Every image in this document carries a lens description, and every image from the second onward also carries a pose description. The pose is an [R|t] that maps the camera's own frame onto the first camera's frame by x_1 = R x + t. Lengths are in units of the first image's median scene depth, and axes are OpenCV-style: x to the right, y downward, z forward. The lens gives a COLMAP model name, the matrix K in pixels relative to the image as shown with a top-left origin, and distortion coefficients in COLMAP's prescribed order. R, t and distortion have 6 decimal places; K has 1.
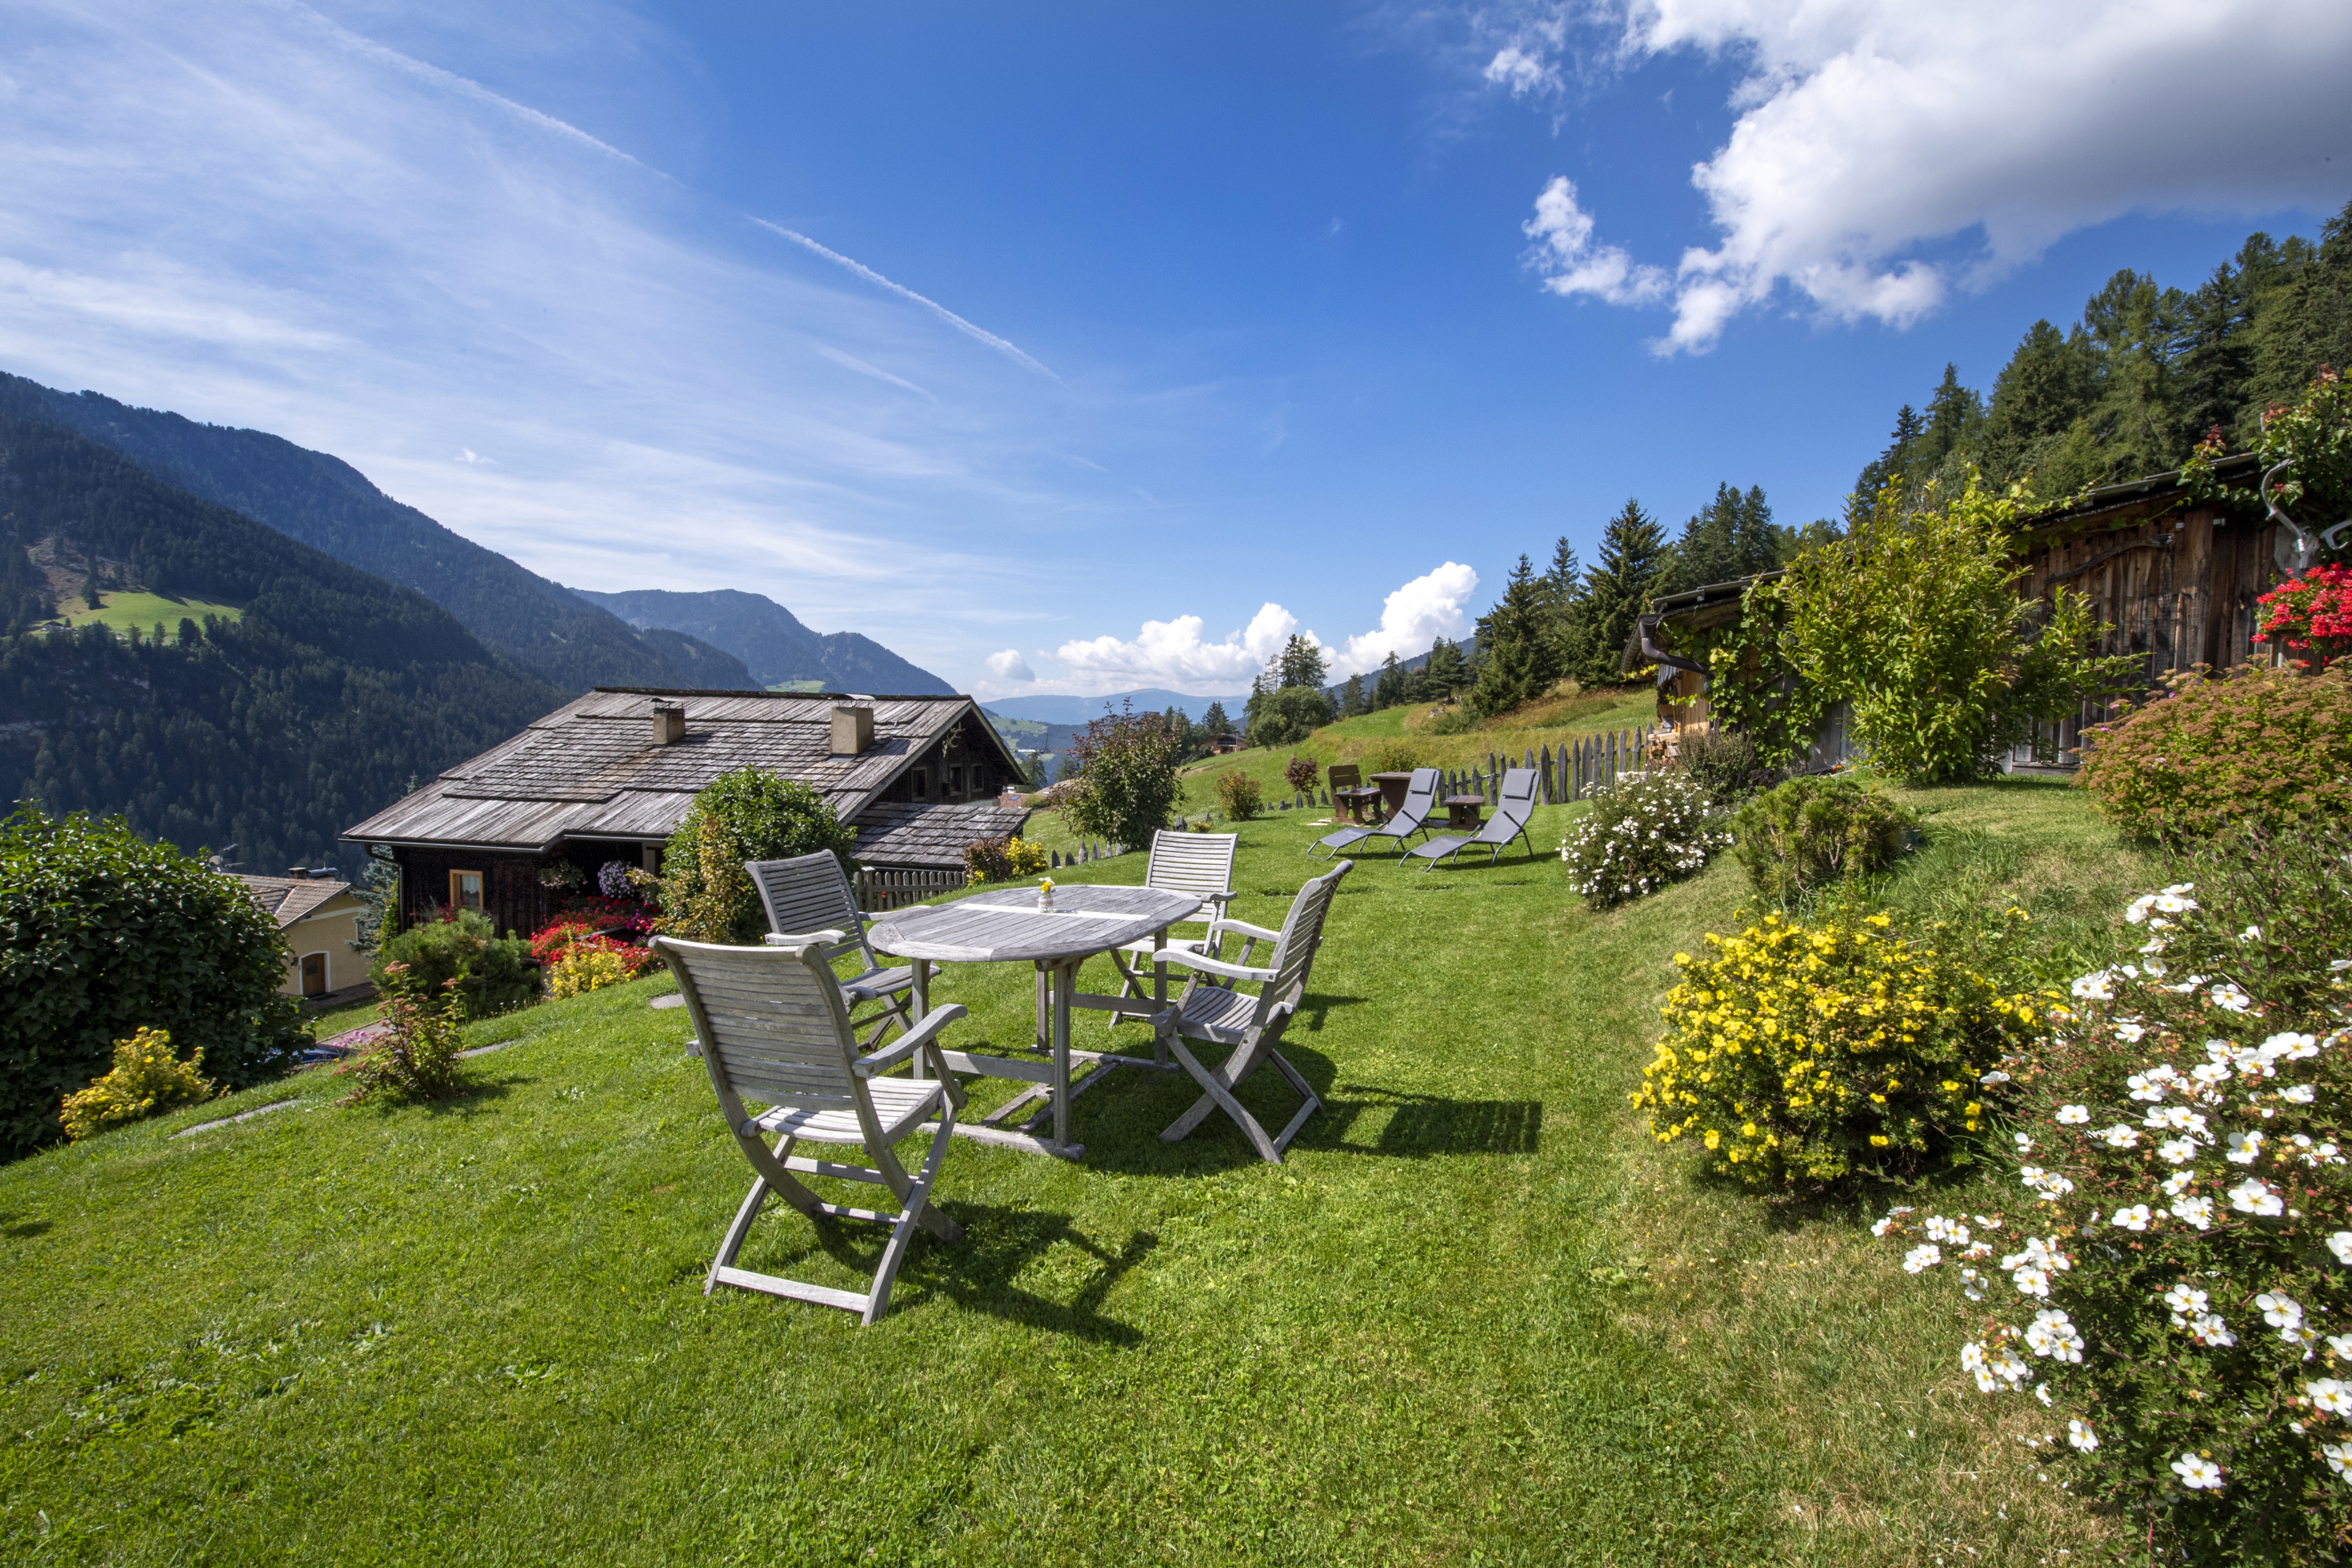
lens RADIAL K [[951.2, 0, 1160.4], [0, 951.2, 794.0], [0, 0, 1]] dist [-0.021078, -0.000784]
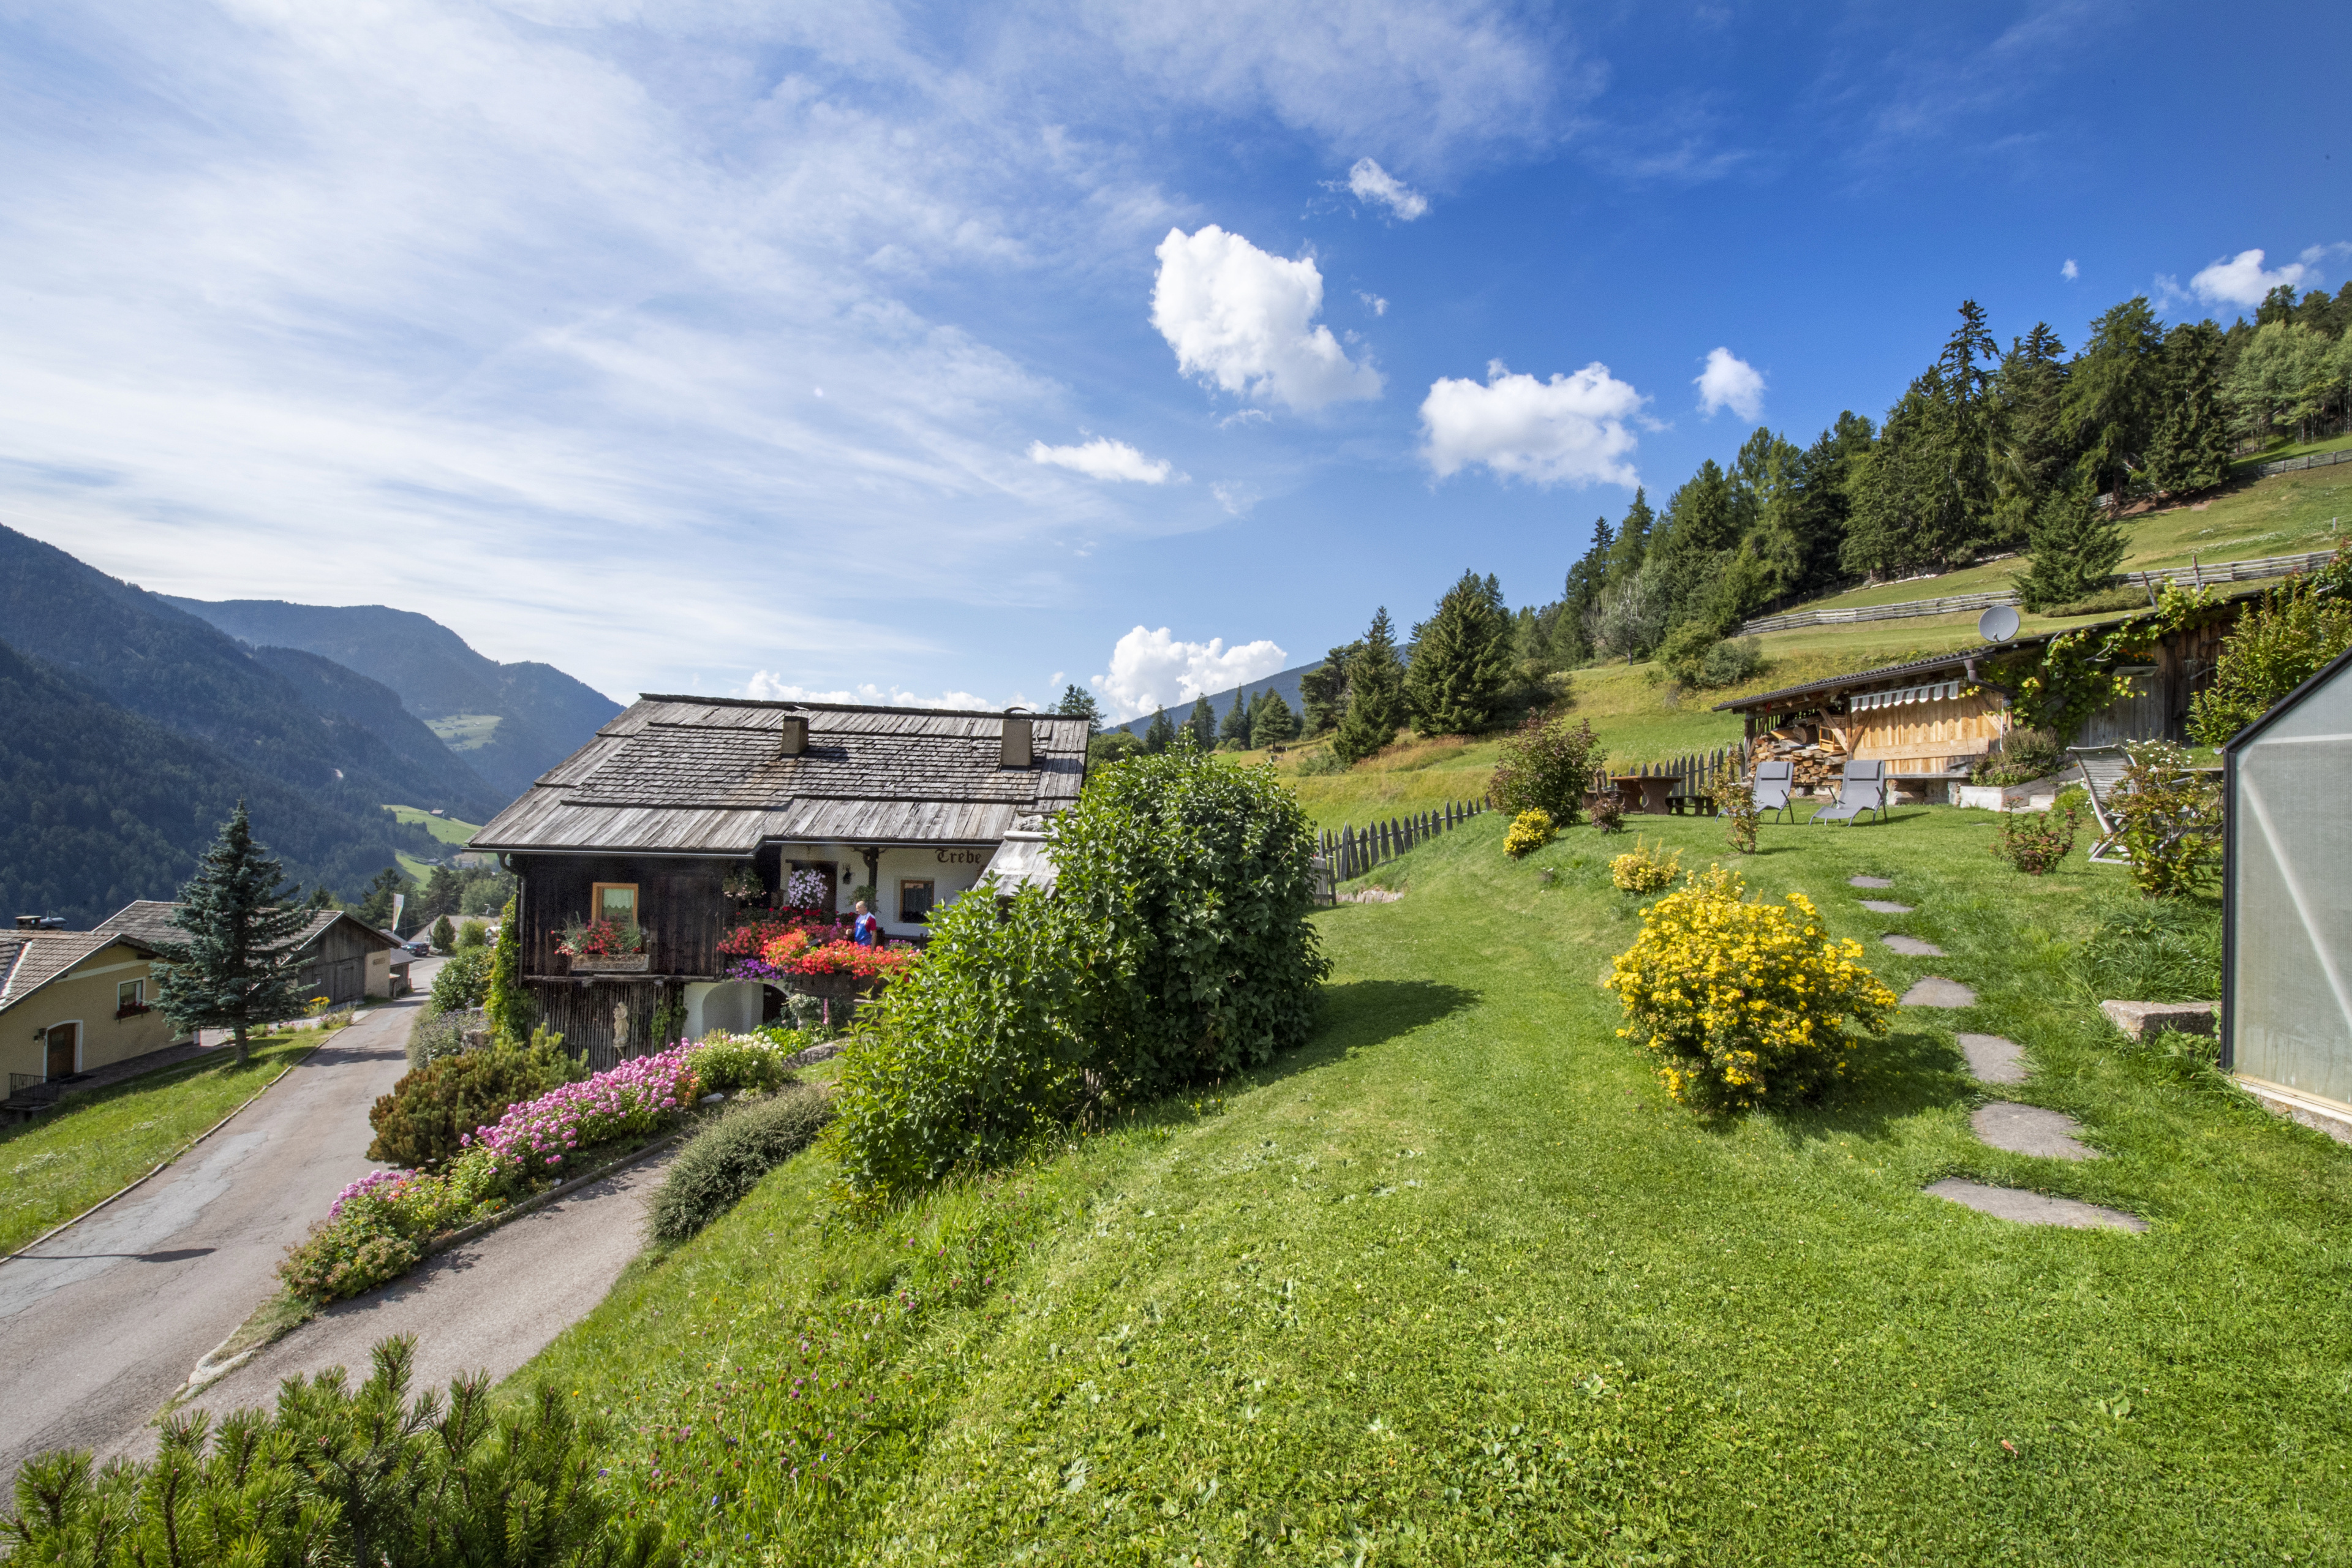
lens RADIAL K [[951.2, 0, 1184.4], [0, 951.2, 791.8], [0, 0, 1]] dist [-0.021078, -0.000784]
pose [[0.960123, 0.011710, 0.279331, -0.090090], [0.003761, 0.998491, -0.054785, 0.008703], [-0.279551, 0.053651, 0.958631, -0.007332]]
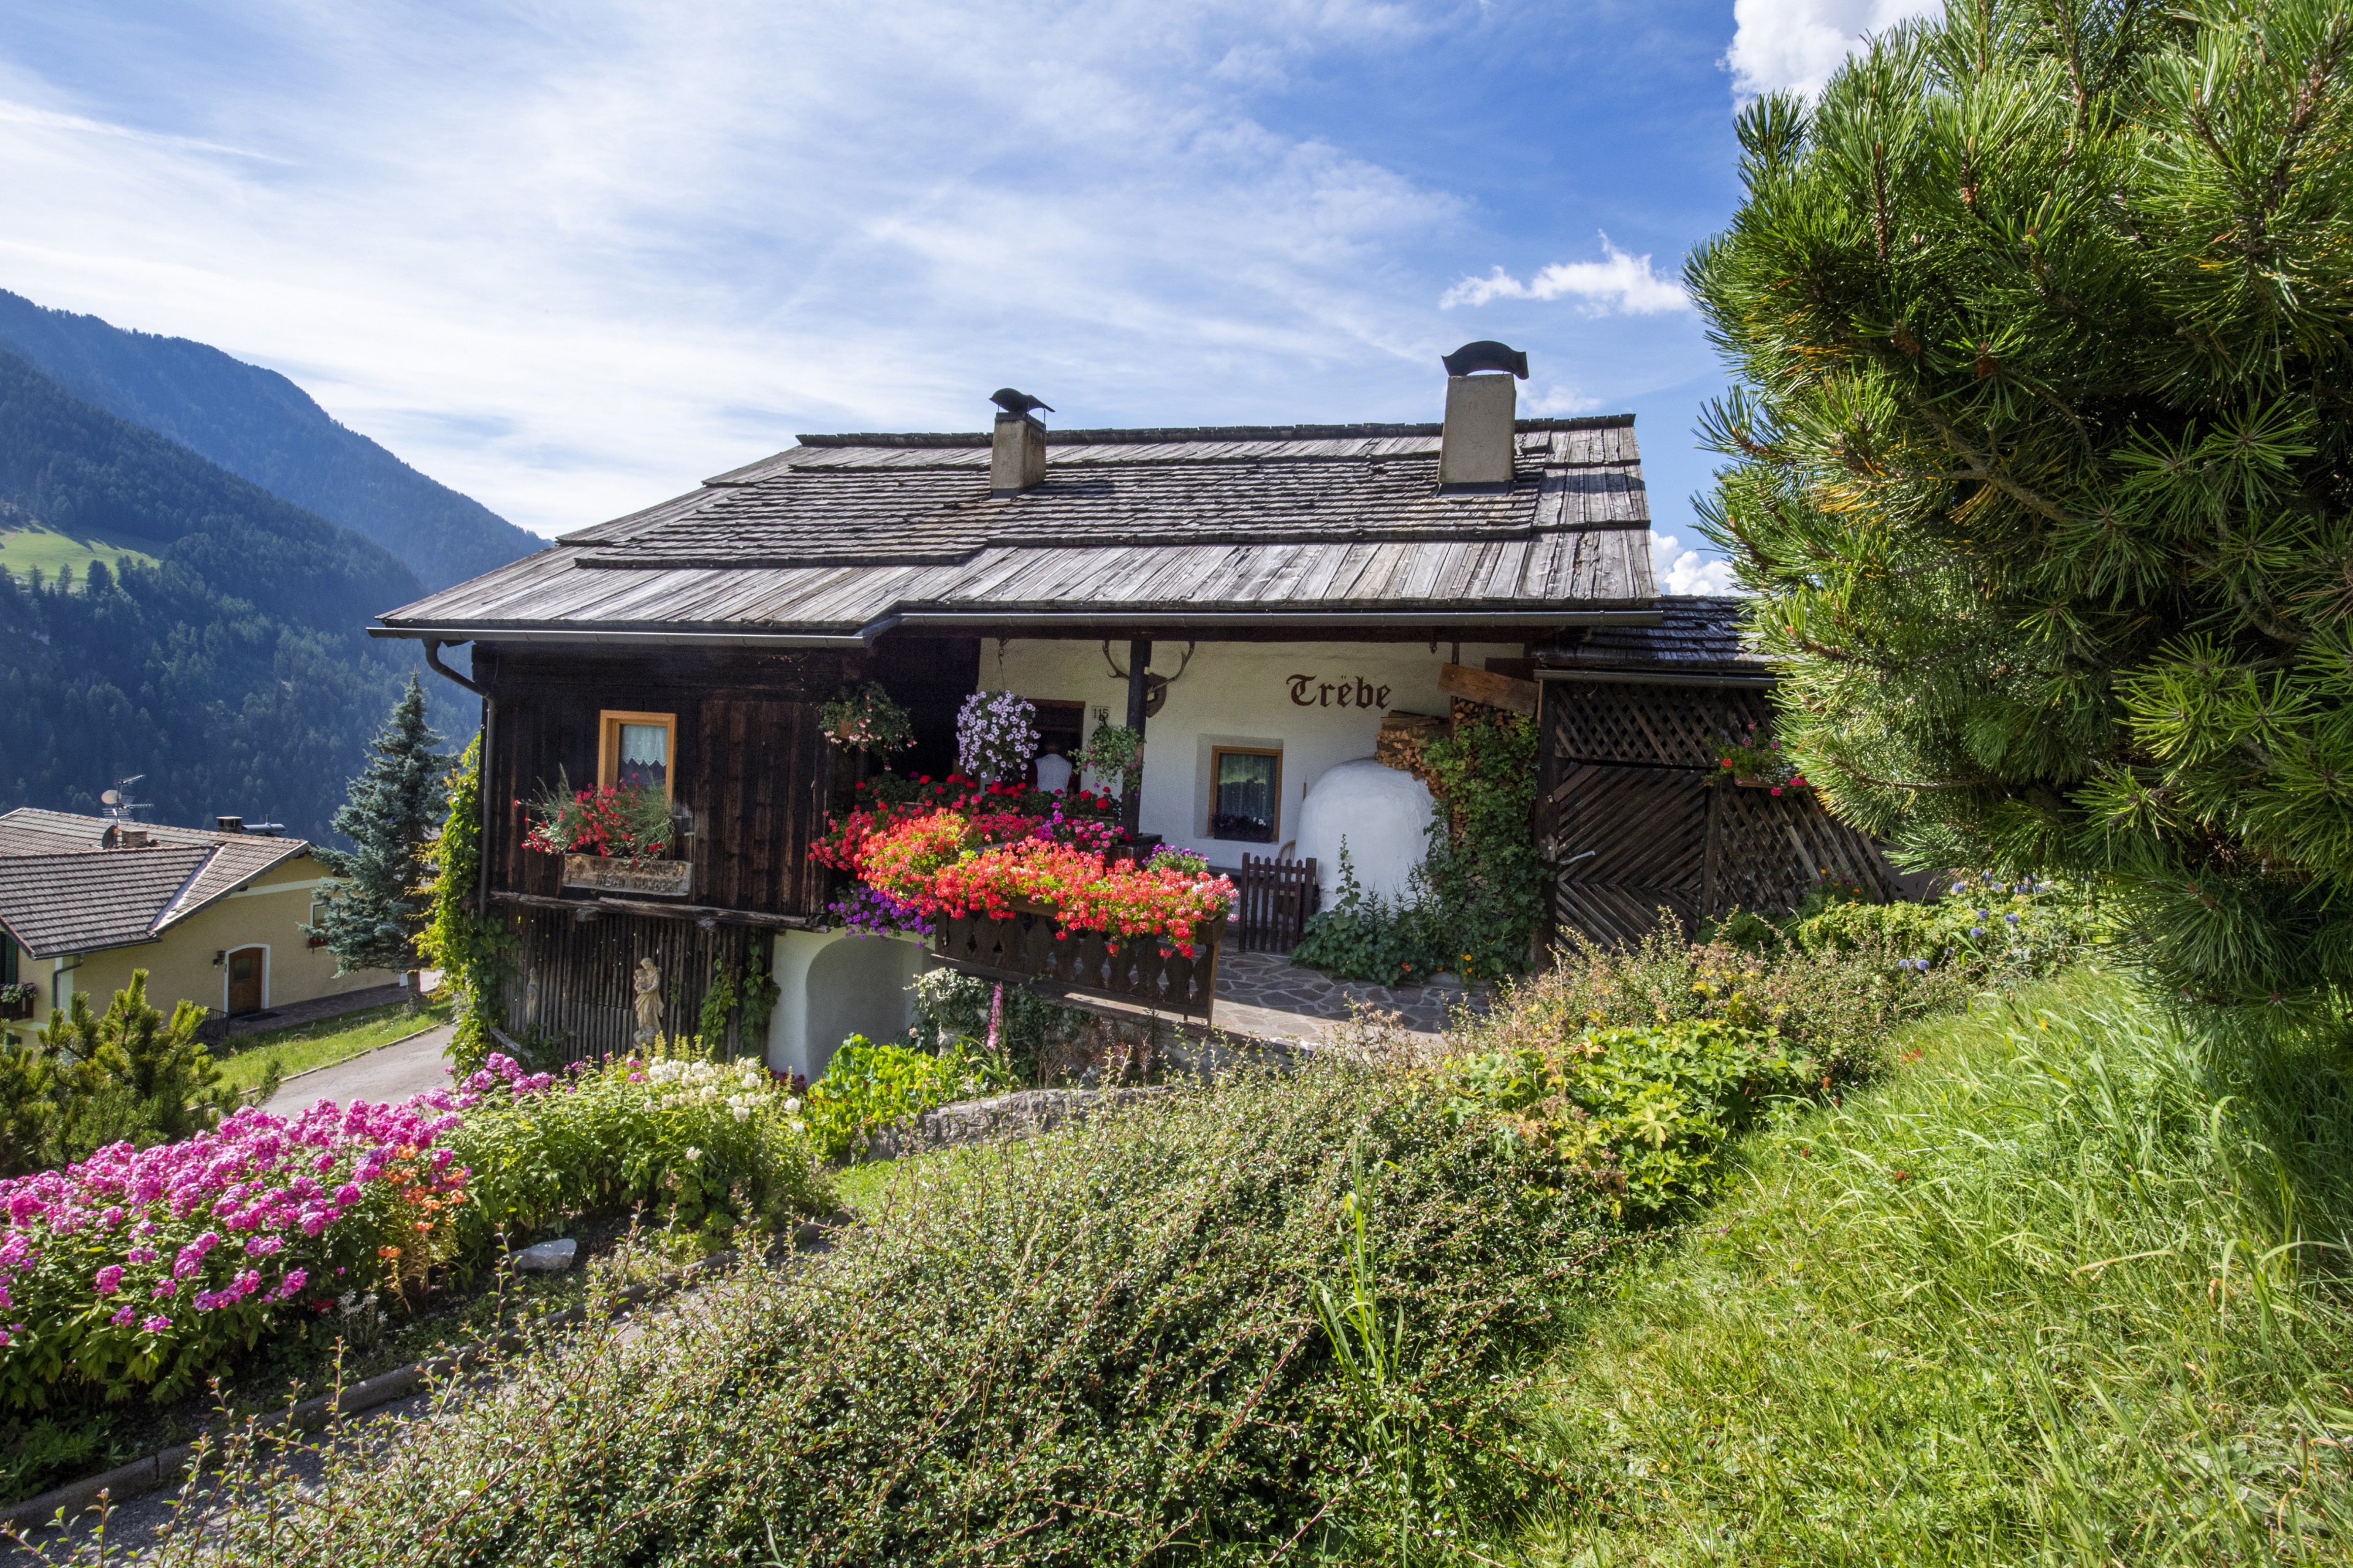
lens RADIAL K [[1220.5, 0, 1134.8], [0, 1220.5, 783.2], [0, 0, 1]] dist [0.009040, -0.003938]
pose [[0.994207, 0.033208, -0.102219, -0.086194], [-0.035992, 0.999026, -0.025514, 0.023428], [0.101272, 0.029045, 0.994435, 0.087275]]
